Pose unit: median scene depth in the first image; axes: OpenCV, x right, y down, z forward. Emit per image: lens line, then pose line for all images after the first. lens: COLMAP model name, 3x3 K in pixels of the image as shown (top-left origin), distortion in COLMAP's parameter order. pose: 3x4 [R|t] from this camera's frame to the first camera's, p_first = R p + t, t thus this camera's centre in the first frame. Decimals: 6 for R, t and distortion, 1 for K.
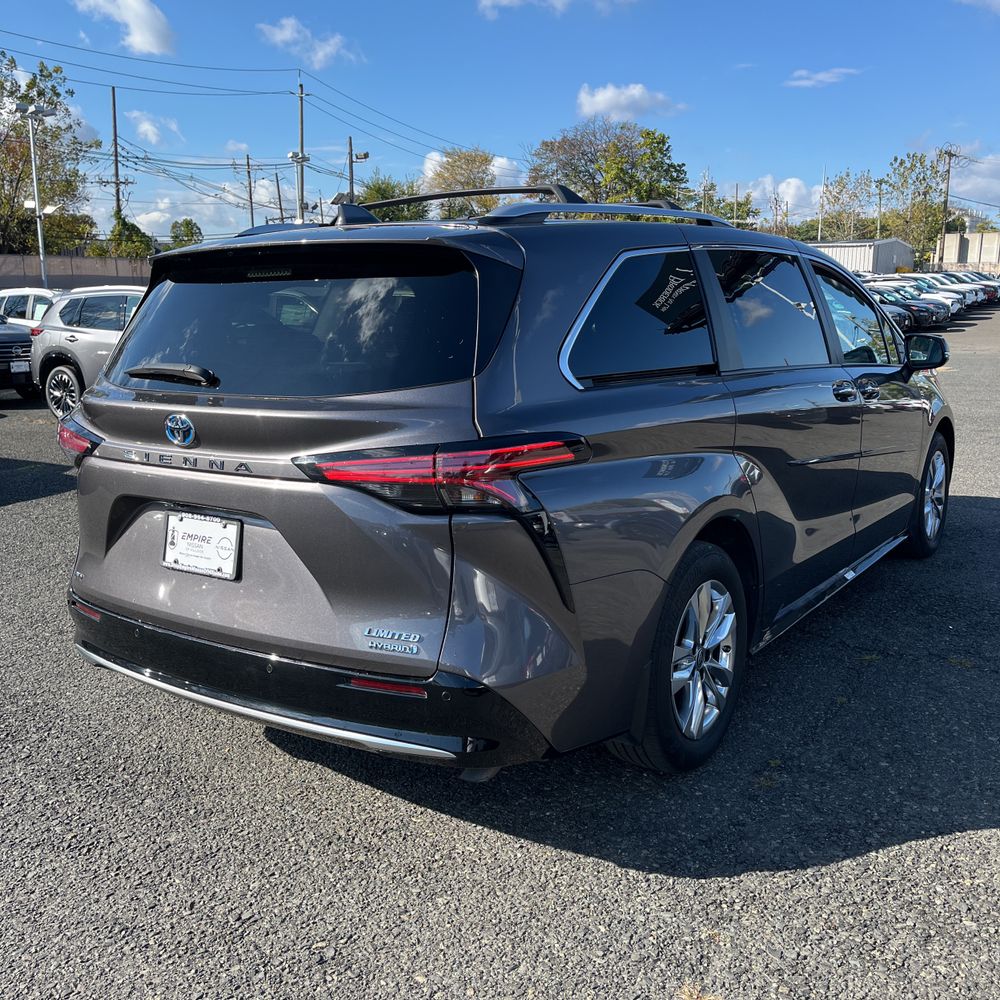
lens RADIAL K [[1032.8, 0, 502.9], [0, 1032.8, 495.8], [0, 0, 1]] dist [0.024068, 0.000000]
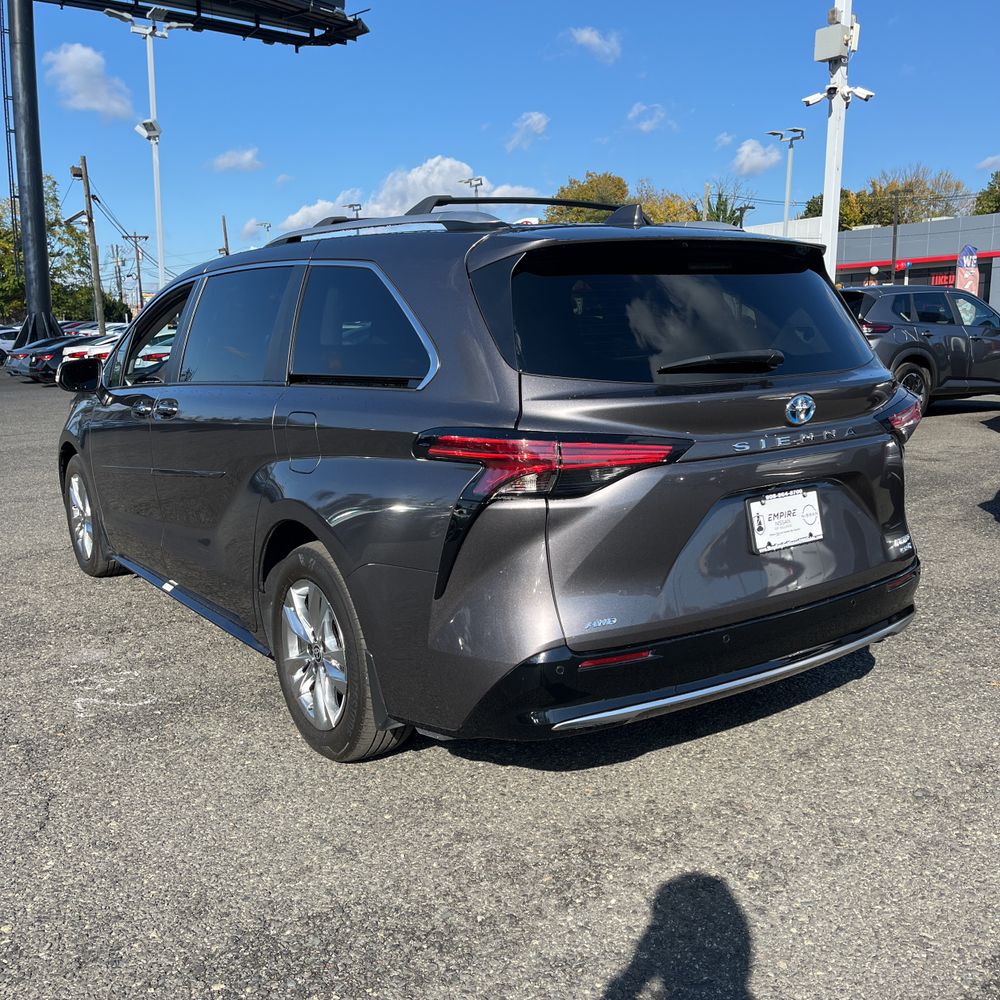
lens RADIAL K [[1032.8, 0, 518.9], [0, 1032.8, 474.9], [0, 0, 1]] dist [0.024068, 0.000000]
pose [[0.293782, -0.126200, 0.947505, -1.326600], [0.186659, 0.979737, 0.072618, -0.121123], [-0.937470, 0.155527, 0.311385, 0.898871]]
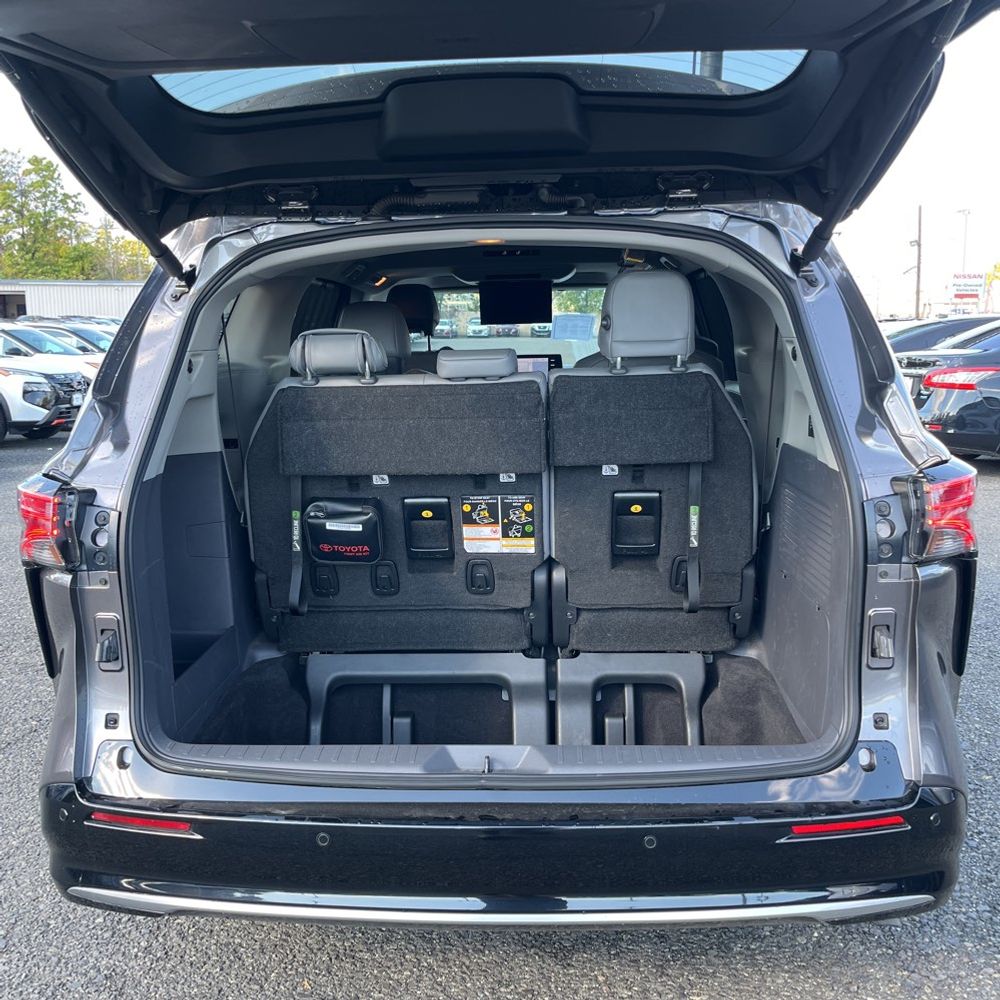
lens RADIAL K [[1032.8, 0, 498.0], [0, 1032.8, 504.7], [0, 0, 1]] dist [0.024068, 0.000000]
pose [[0.848913, -0.085655, 0.521546, -0.583691], [0.101071, 0.994879, -0.001119, -0.048463], [-0.518779, 0.053663, 0.853223, 0.451853]]
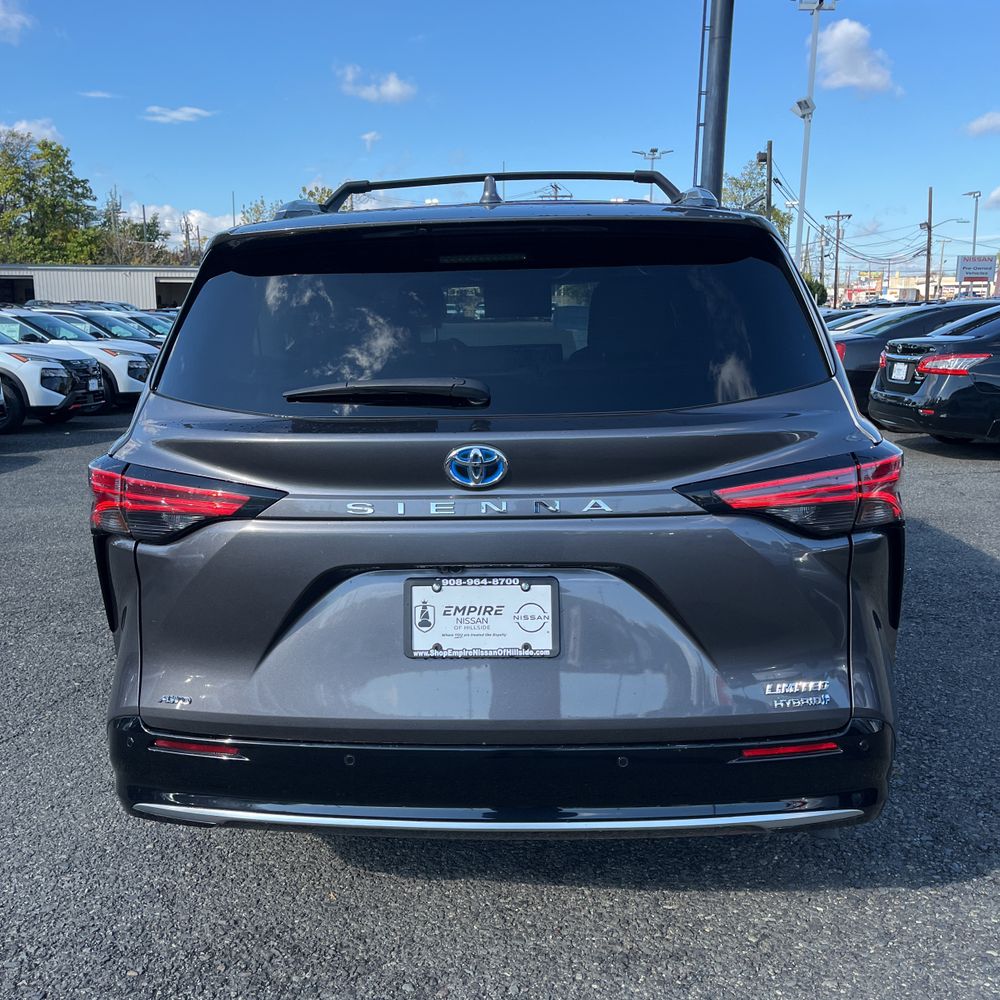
lens RADIAL K [[1032.8, 0, 499.4], [0, 1032.8, 501.2], [0, 0, 1]] dist [0.024068, 0.000000]
pose [[0.851959, -0.091889, 0.515482, -0.639607], [0.101198, 0.994815, 0.010081, -0.041480], [-0.513736, 0.043577, 0.856841, 0.348661]]
